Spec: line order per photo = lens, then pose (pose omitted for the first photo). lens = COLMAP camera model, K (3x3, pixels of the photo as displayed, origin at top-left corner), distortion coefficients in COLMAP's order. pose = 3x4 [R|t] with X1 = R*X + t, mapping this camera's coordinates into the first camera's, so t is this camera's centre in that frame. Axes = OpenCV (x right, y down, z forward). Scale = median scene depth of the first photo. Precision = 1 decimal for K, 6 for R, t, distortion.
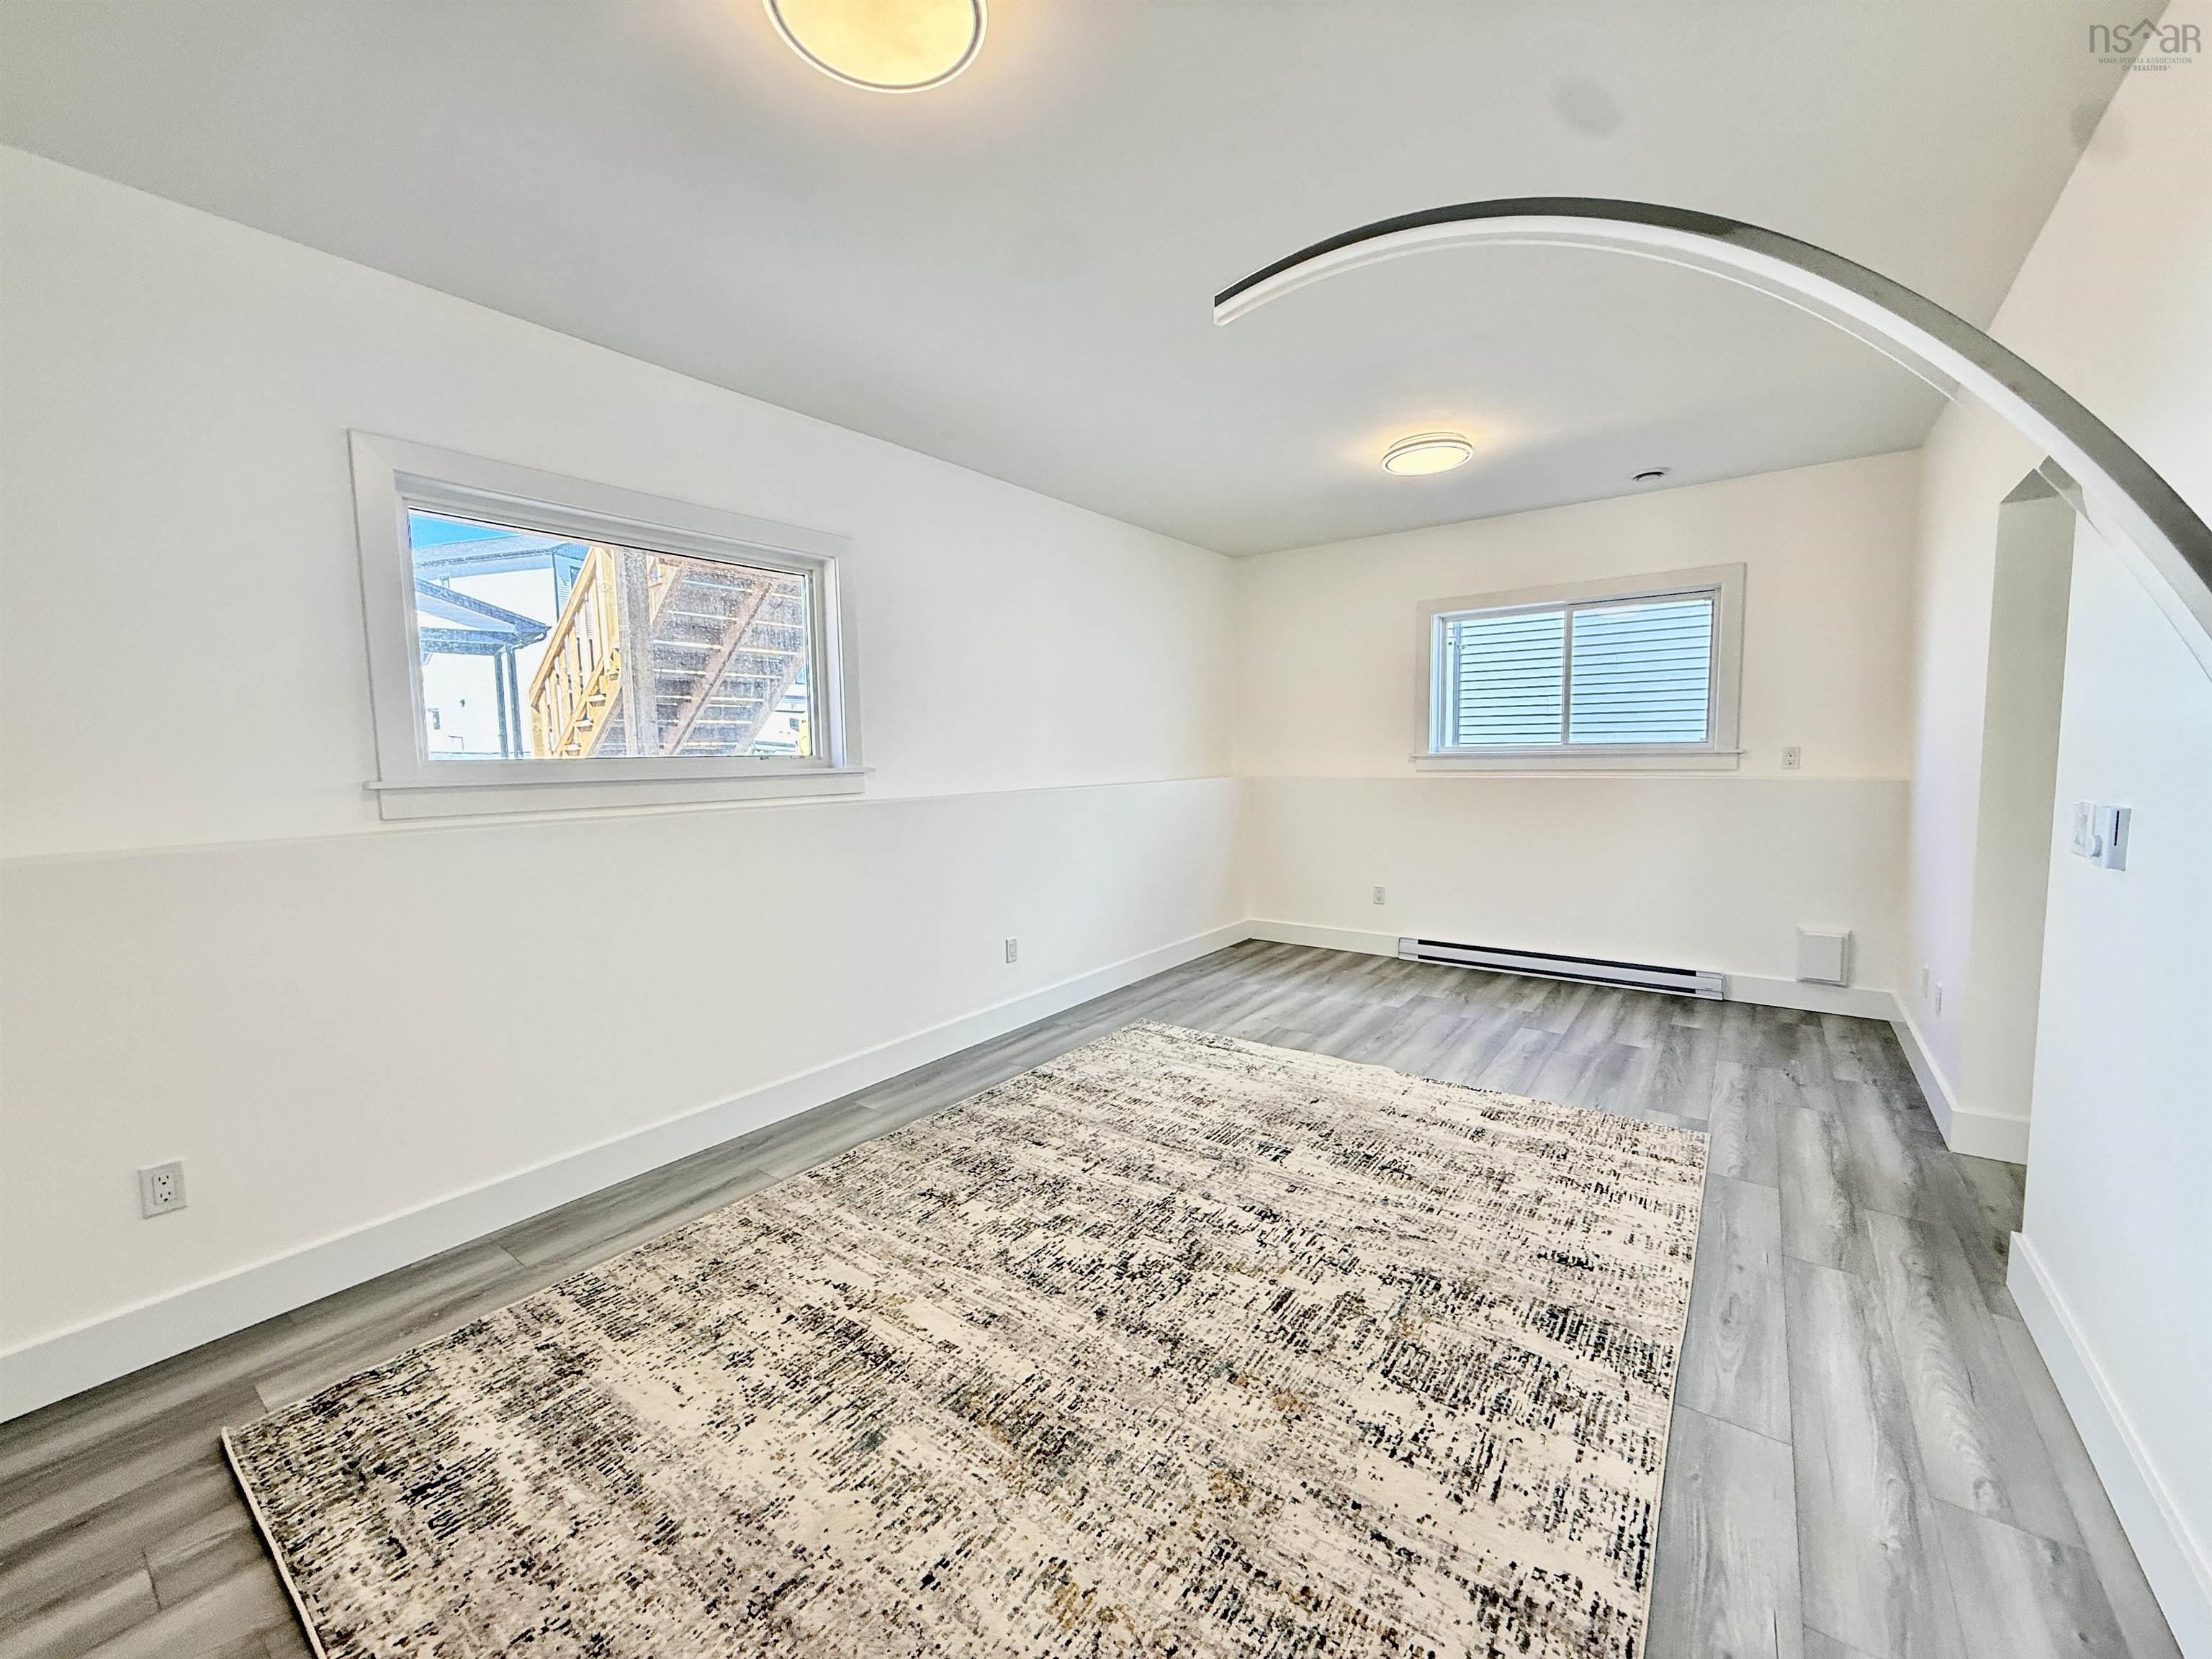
lens RADIAL K [[878.4, 0, 1102.8], [0, 878.4, 826.8], [0, 0, 1]] dist [0.001818, -0.000103]
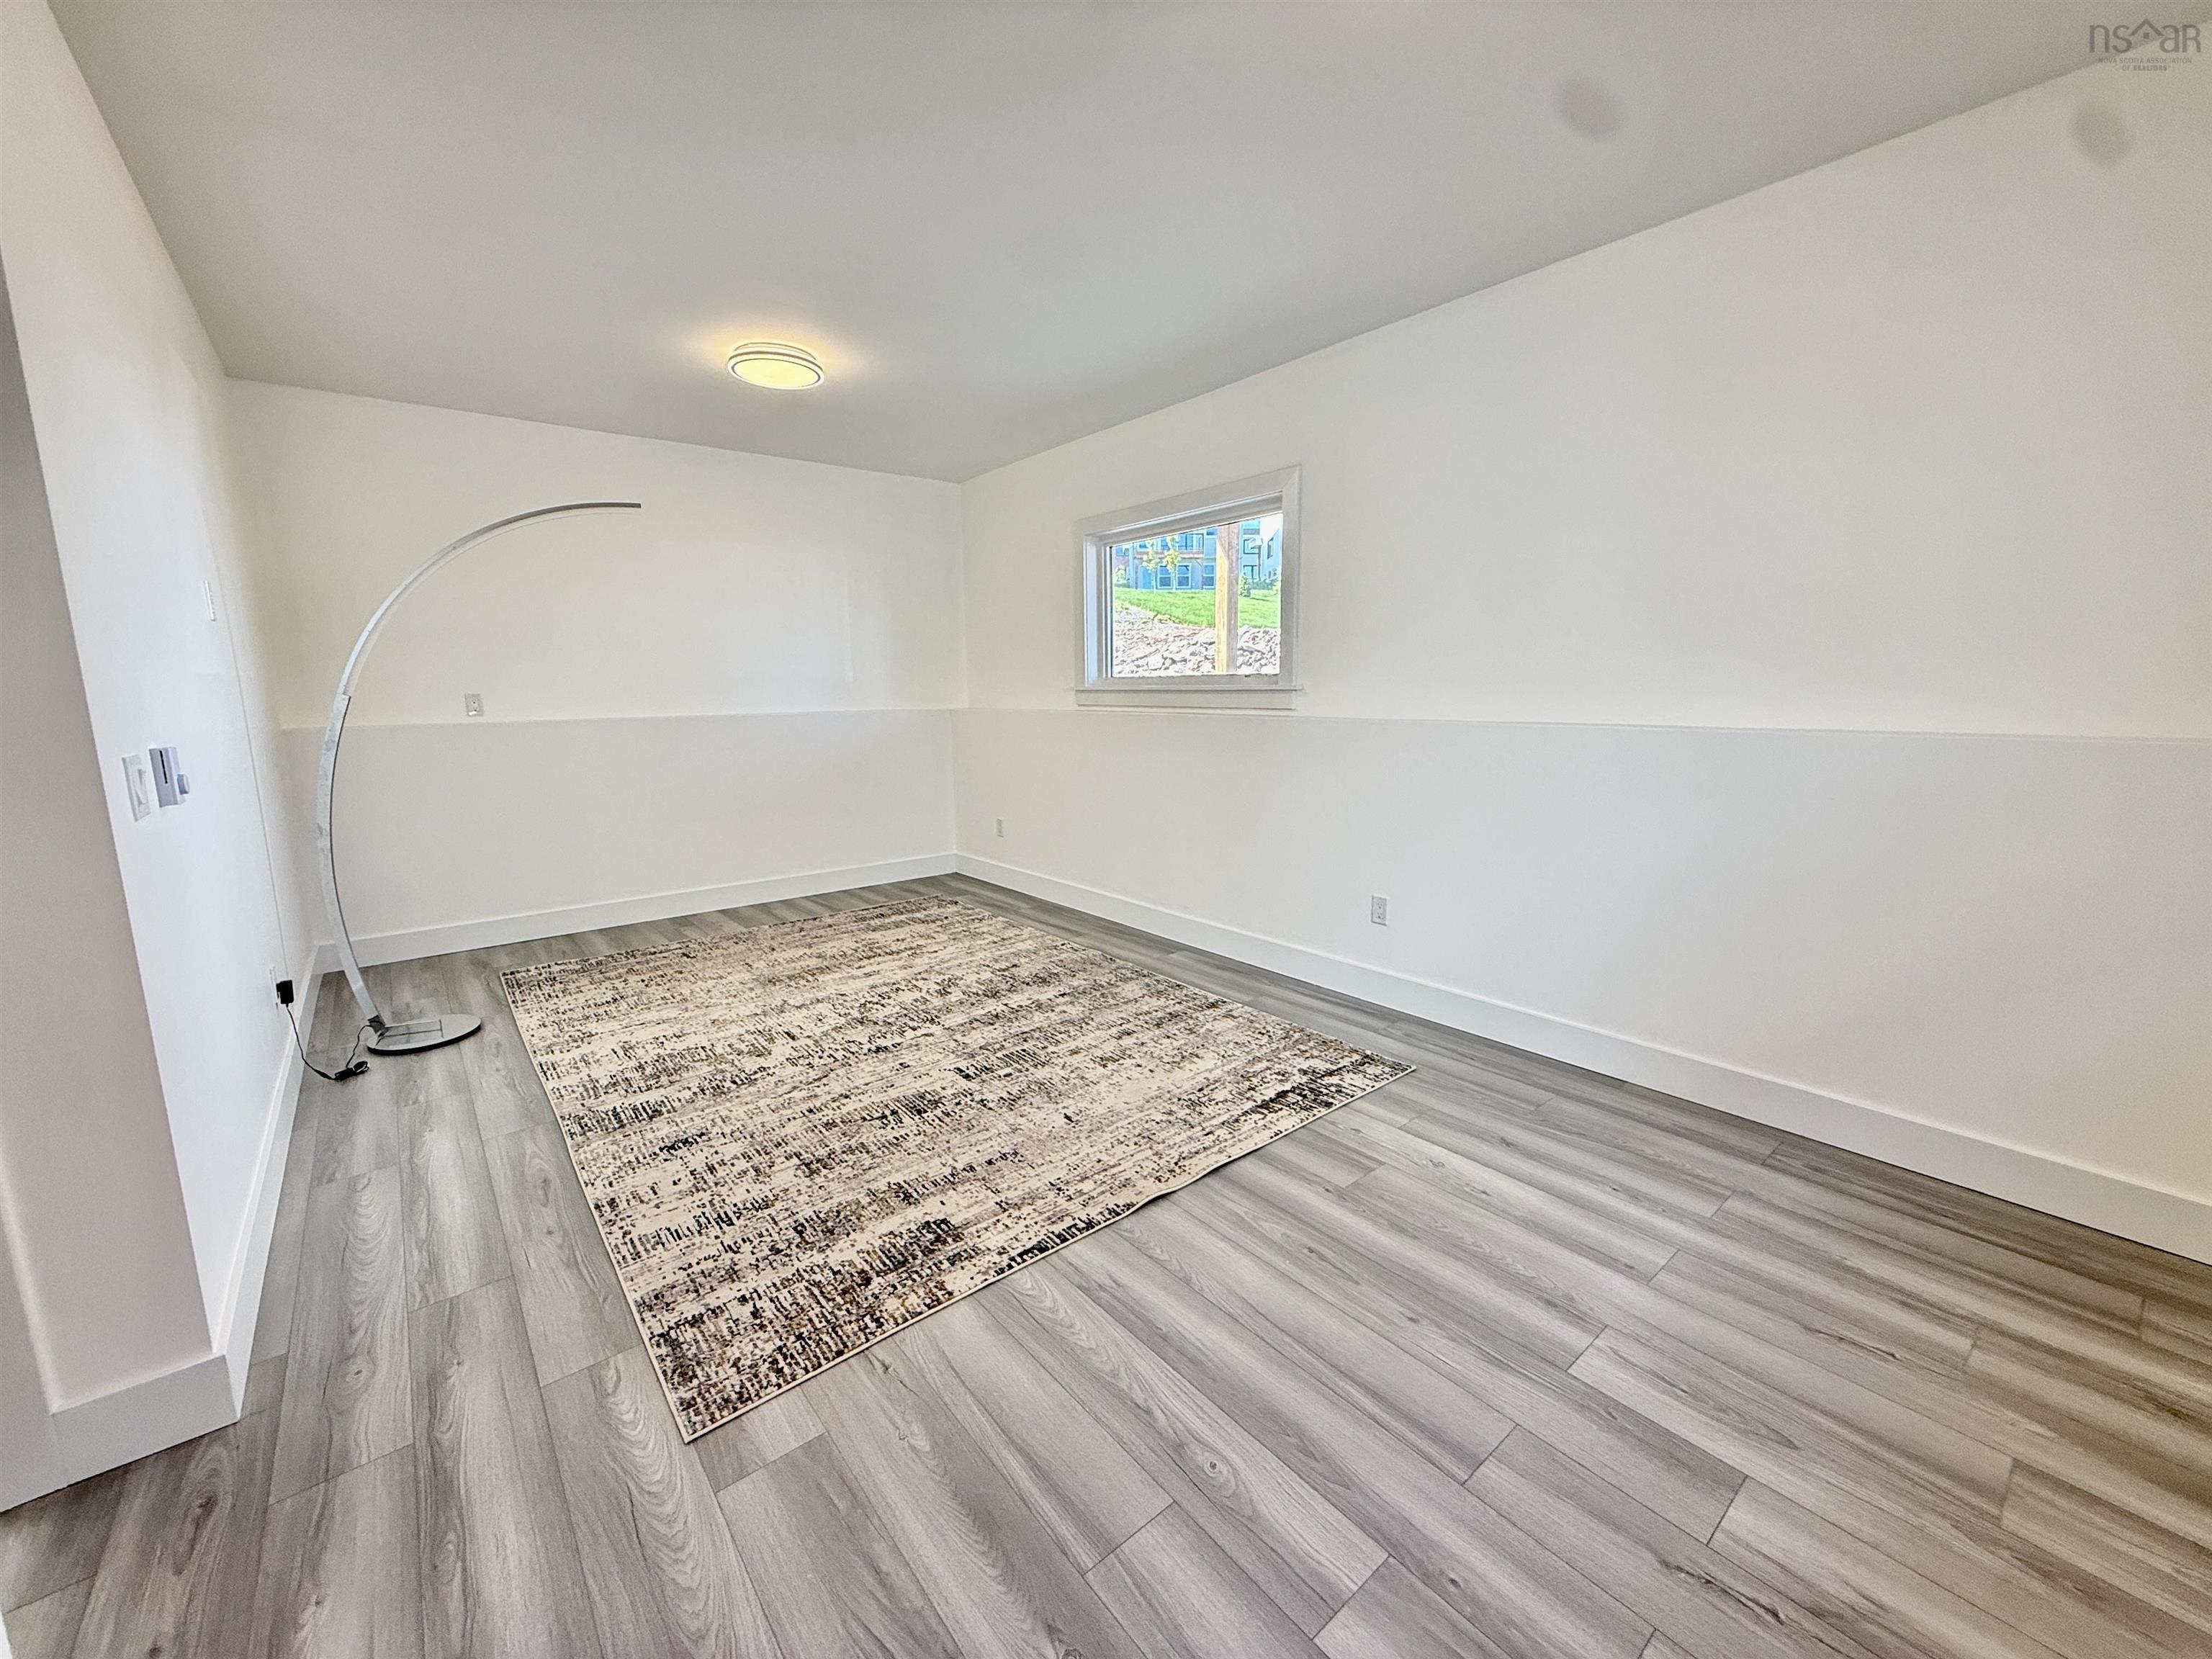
lens RADIAL K [[878.4, 0, 1099.3], [0, 878.4, 838.3], [0, 0, 1]] dist [0.001818, -0.000103]
pose [[-0.249878, 0.187222, -0.950005, 1.219178], [-0.066230, 0.975526, 0.209672, -0.138091], [0.966010, 0.115311, -0.231363, 1.518303]]
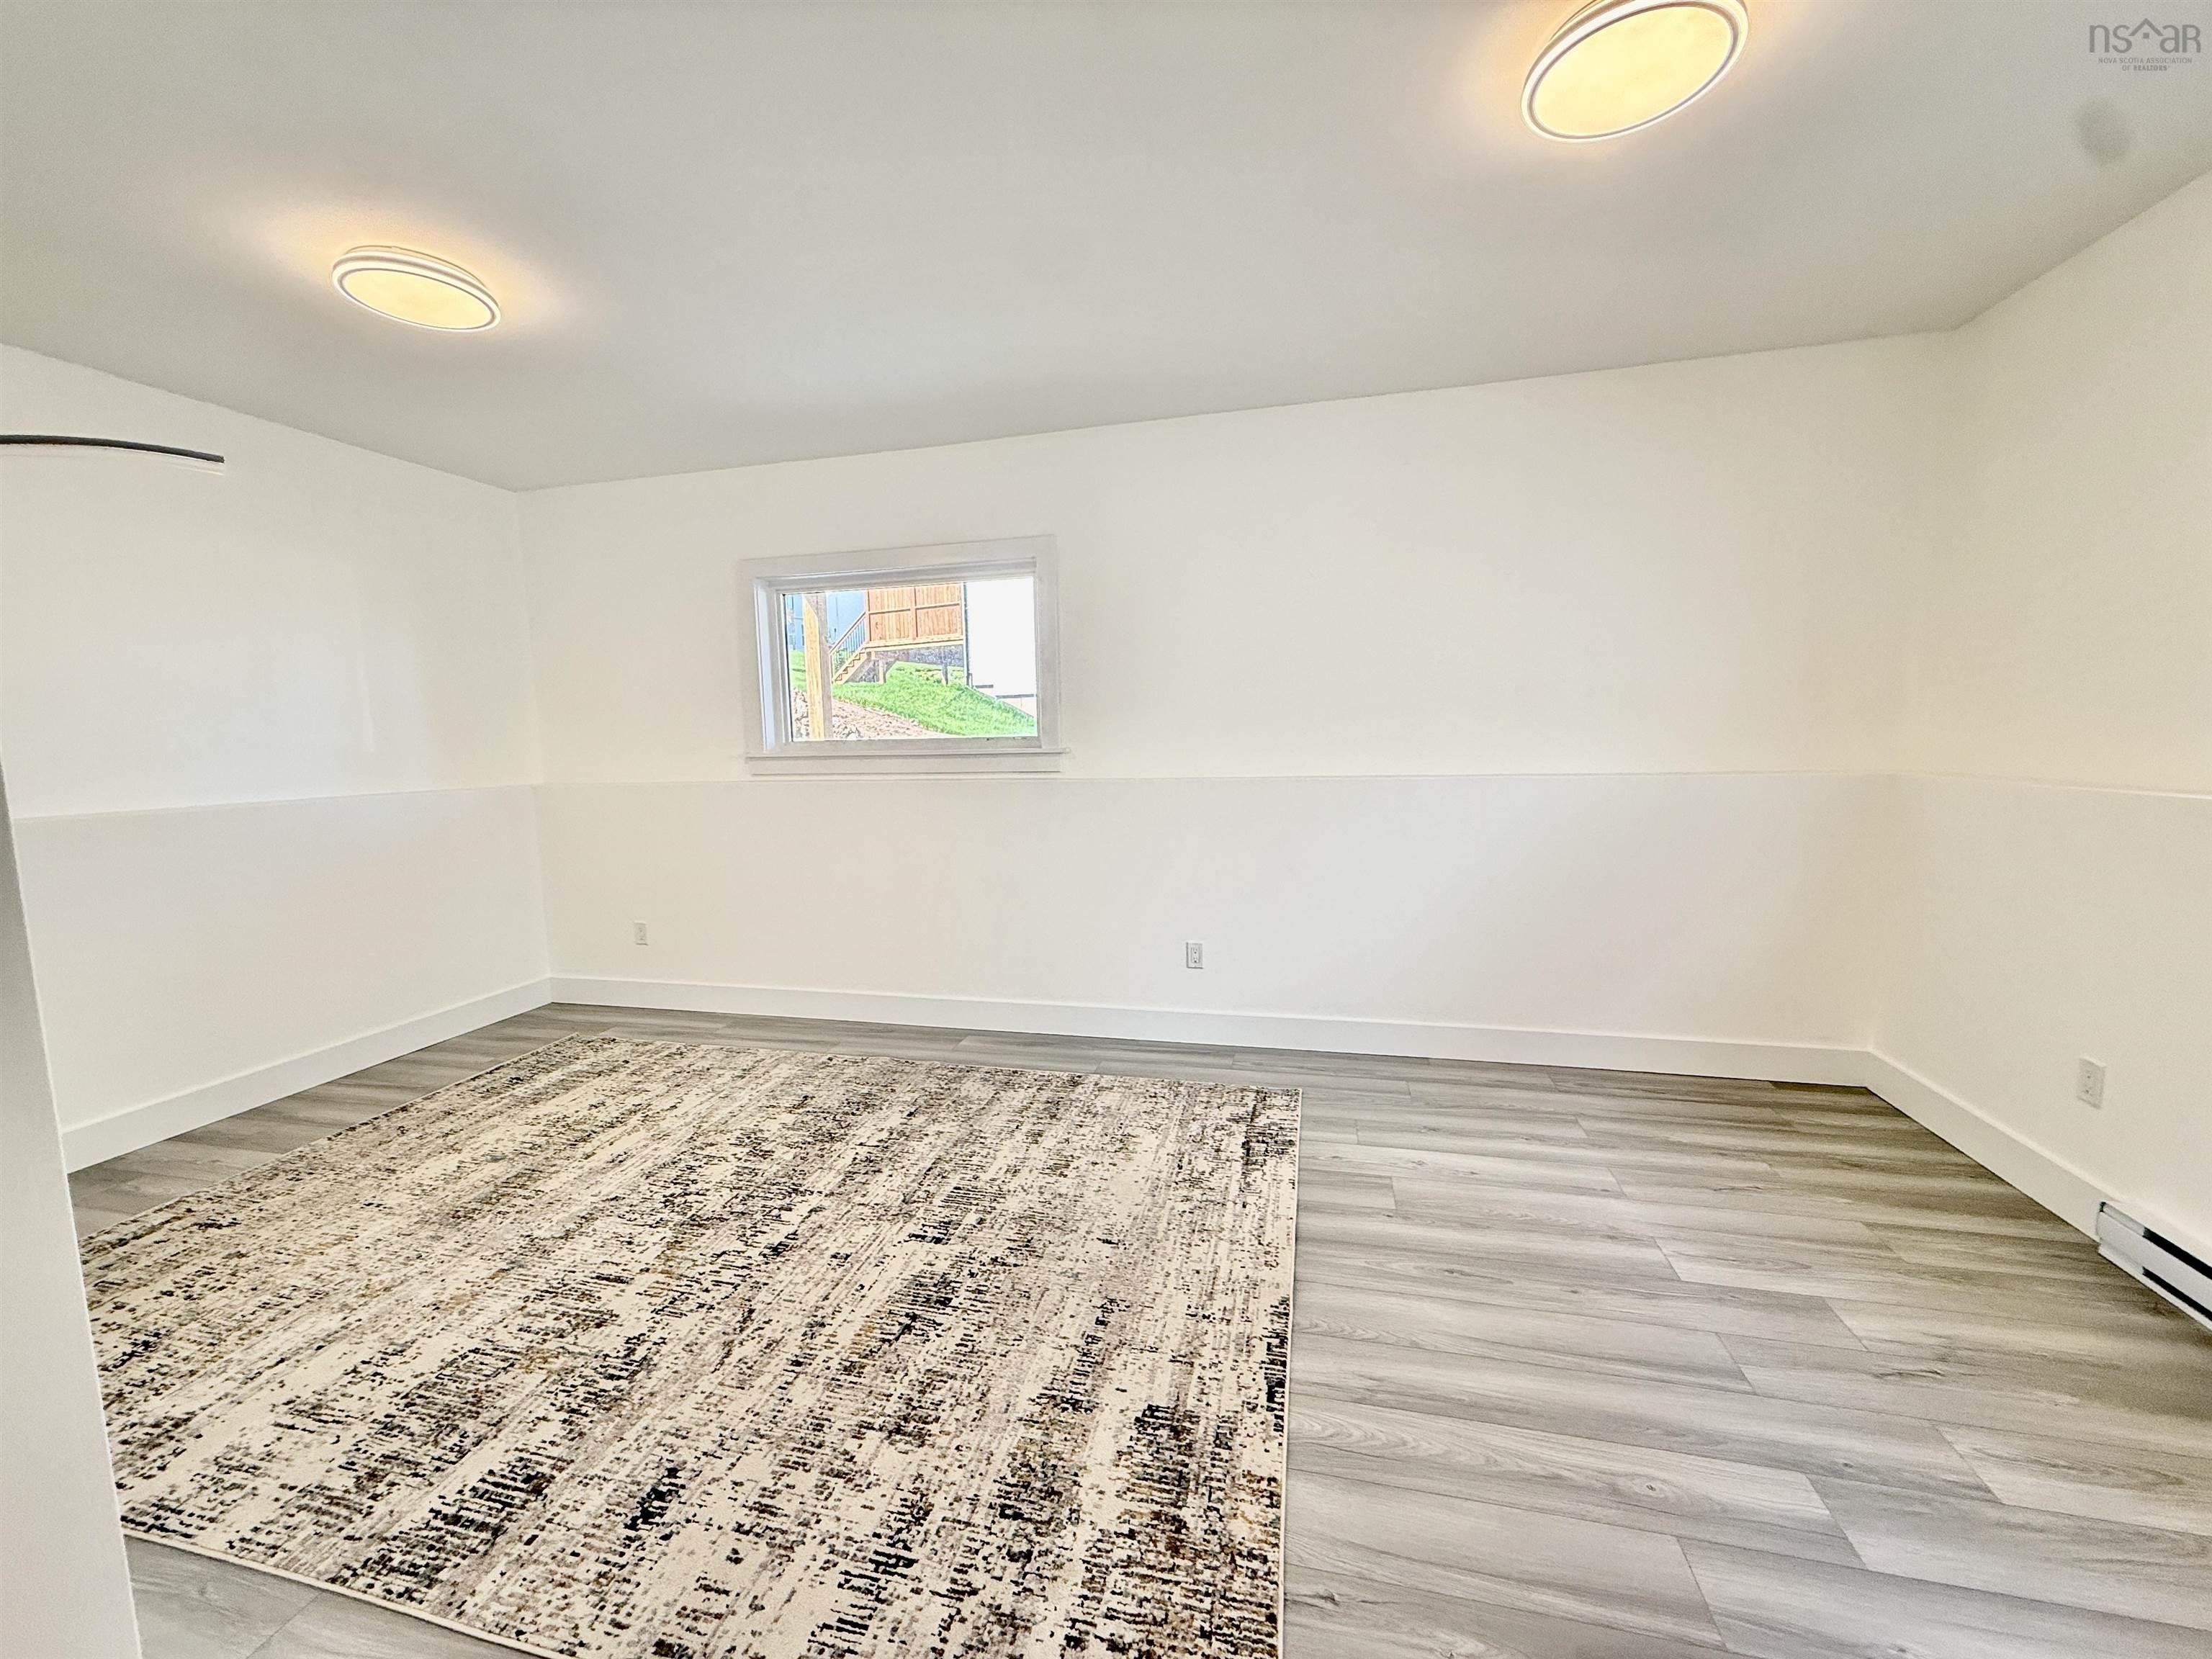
lens RADIAL K [[878.4, 0, 1097.9], [0, 878.4, 840.8], [0, 0, 1]] dist [0.001818, -0.000103]
pose [[0.386446, 0.120176, -0.914449, 1.082575], [-0.063187, 0.992595, 0.103743, -0.101274], [0.920145, 0.017690, 0.391178, 0.912374]]
